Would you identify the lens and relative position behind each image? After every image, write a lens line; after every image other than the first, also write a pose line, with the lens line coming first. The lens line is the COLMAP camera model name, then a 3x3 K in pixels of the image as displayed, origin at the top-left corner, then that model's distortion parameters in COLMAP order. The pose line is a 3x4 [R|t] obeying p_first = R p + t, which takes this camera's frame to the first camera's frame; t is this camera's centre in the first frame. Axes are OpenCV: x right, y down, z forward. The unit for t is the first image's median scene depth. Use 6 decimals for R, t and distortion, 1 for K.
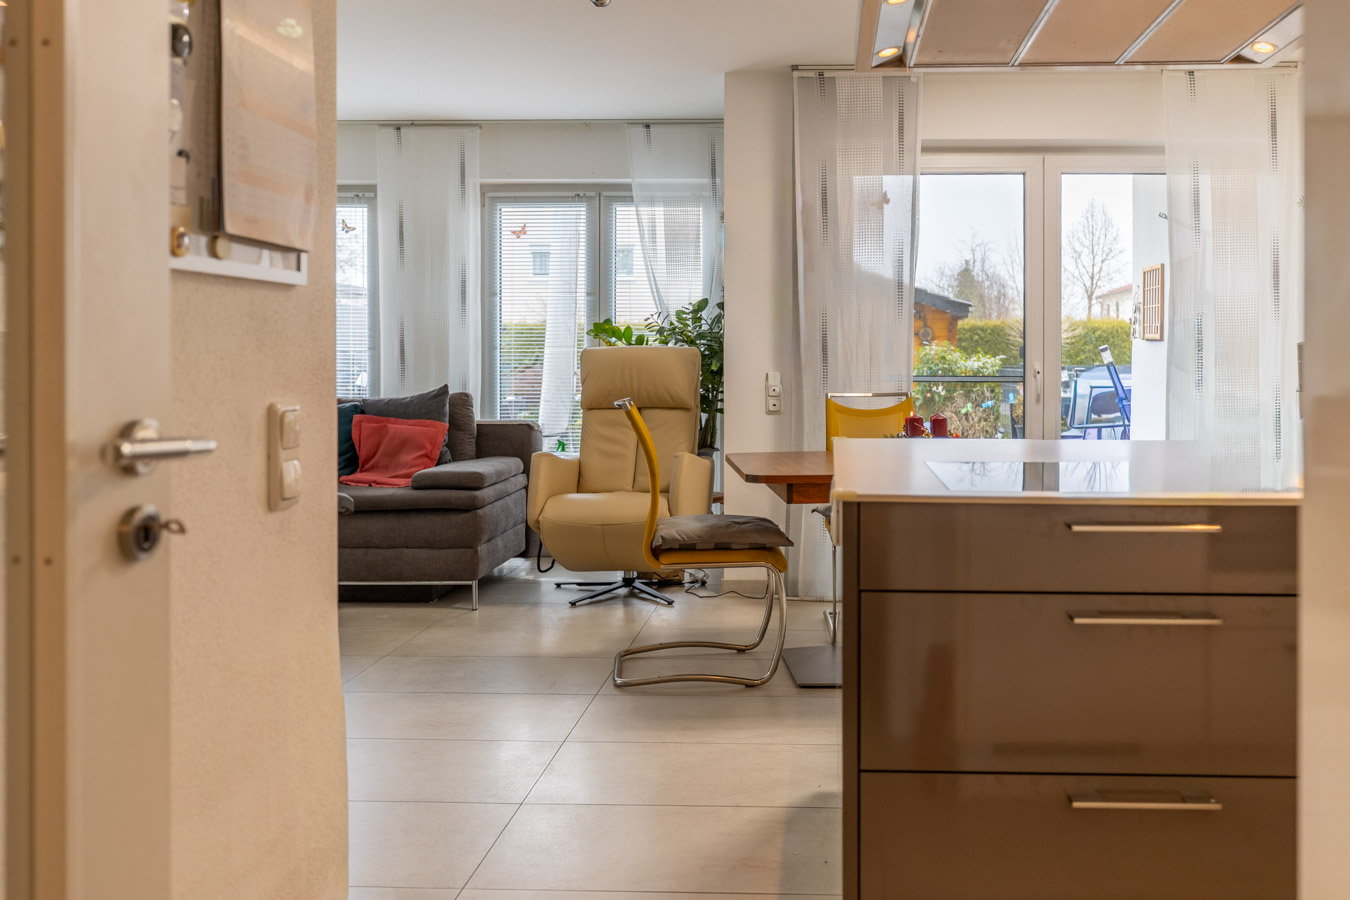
lens RADIAL K [[1041.2, 0, 767.5], [0, 1041.2, 366.2], [0, 0, 1]] dist [0.002912, 0.001104]
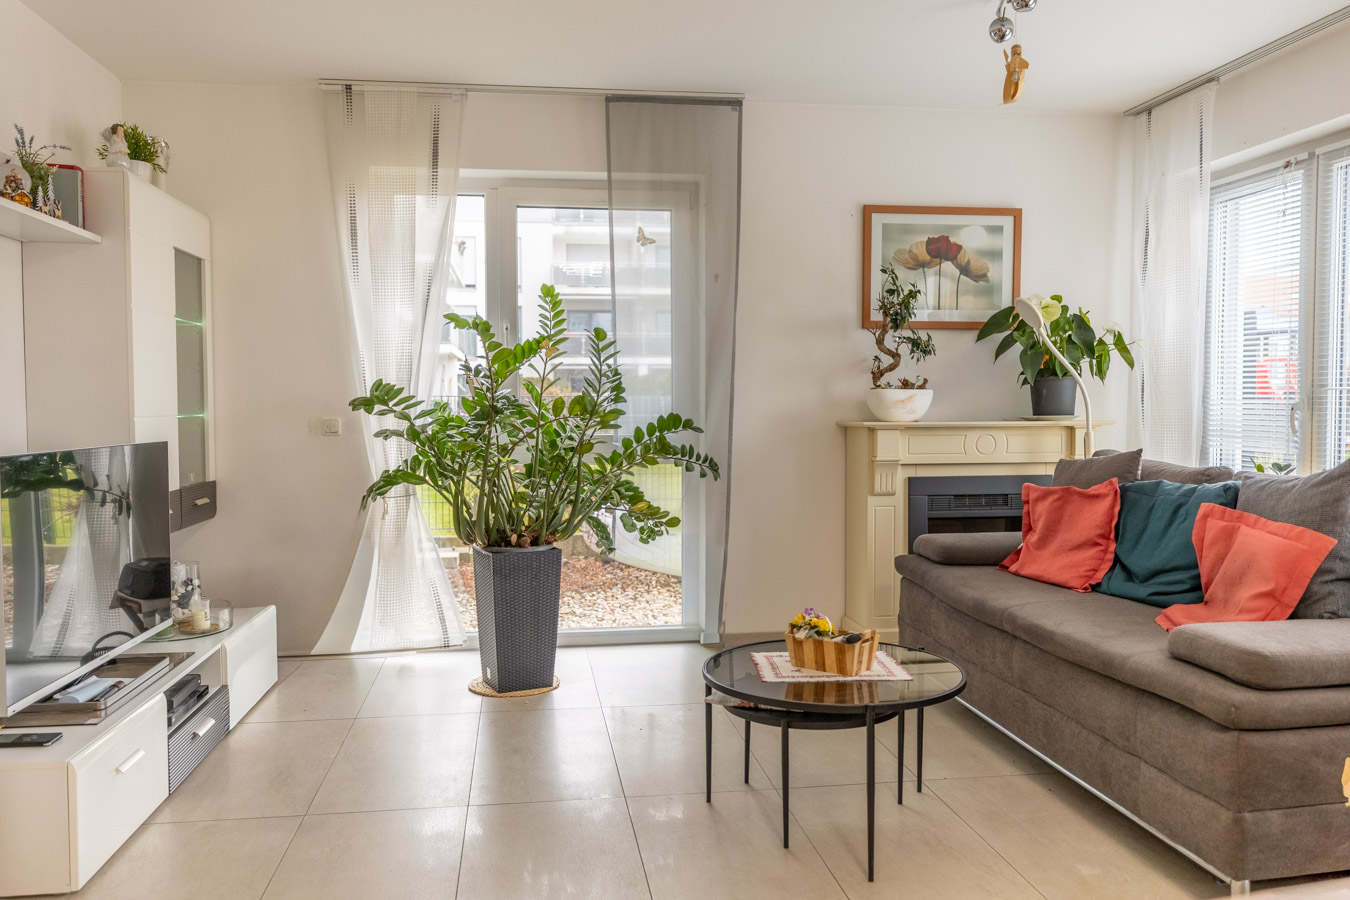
lens RADIAL K [[1041.2, 0, 674.7], [0, 1041.2, 449.9], [0, 0, 1]] dist [0.002912, 0.001104]
pose [[0.192525, 0.044546, -0.980280, 0.109758], [-0.002528, 0.998988, 0.044900, -0.007773], [0.981289, -0.006166, 0.192443, 0.588312]]
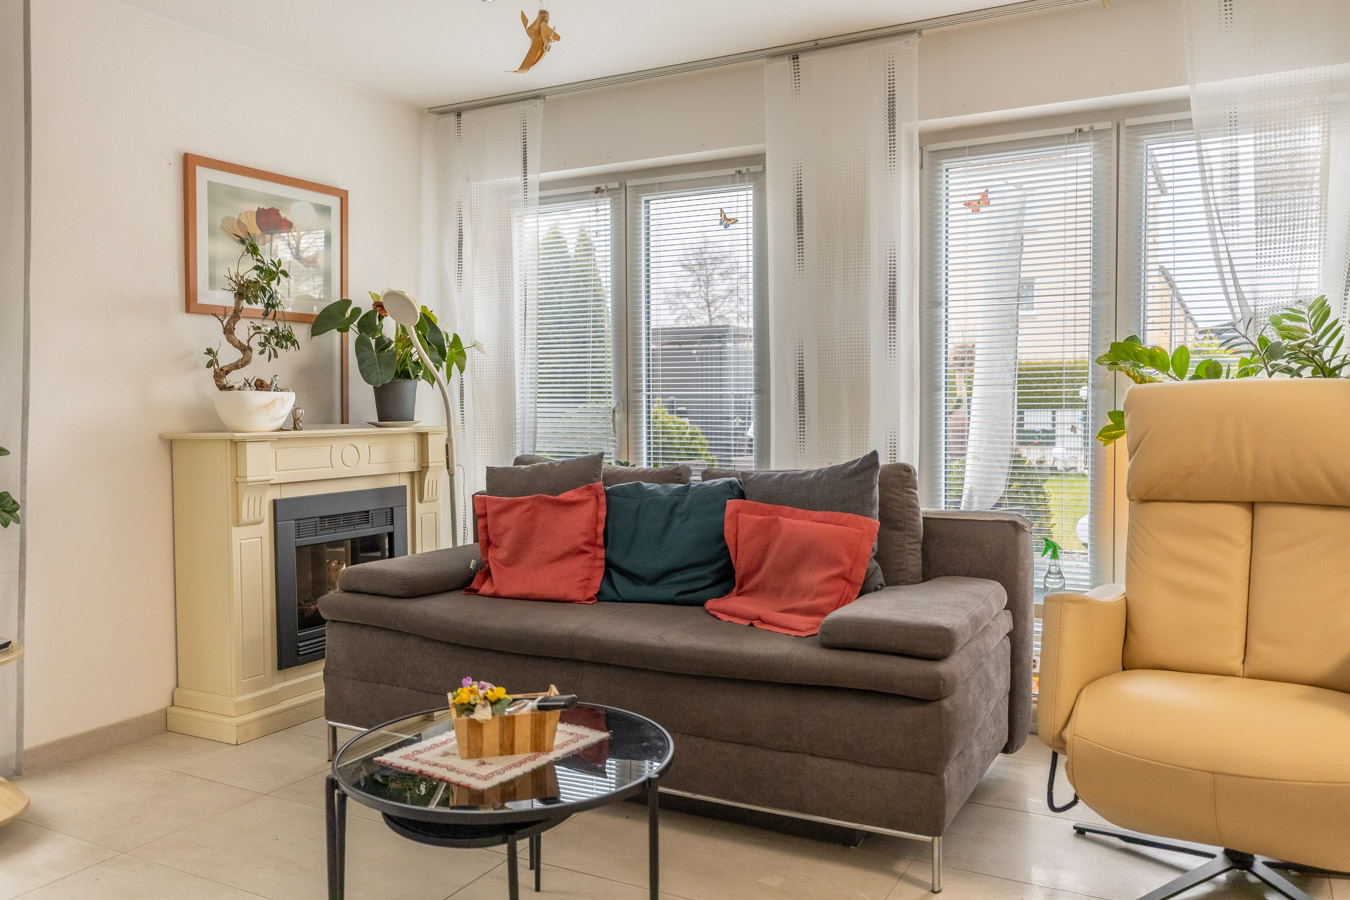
lens RADIAL K [[1041.2, 0, 680.6], [0, 1041.2, 445.4], [0, 0, 1]] dist [0.002912, 0.001104]
pose [[0.901021, 0.010690, -0.433644, -0.154010], [0.005090, 0.999367, 0.035213, -0.006737], [0.433746, -0.033935, 0.900396, 0.430064]]
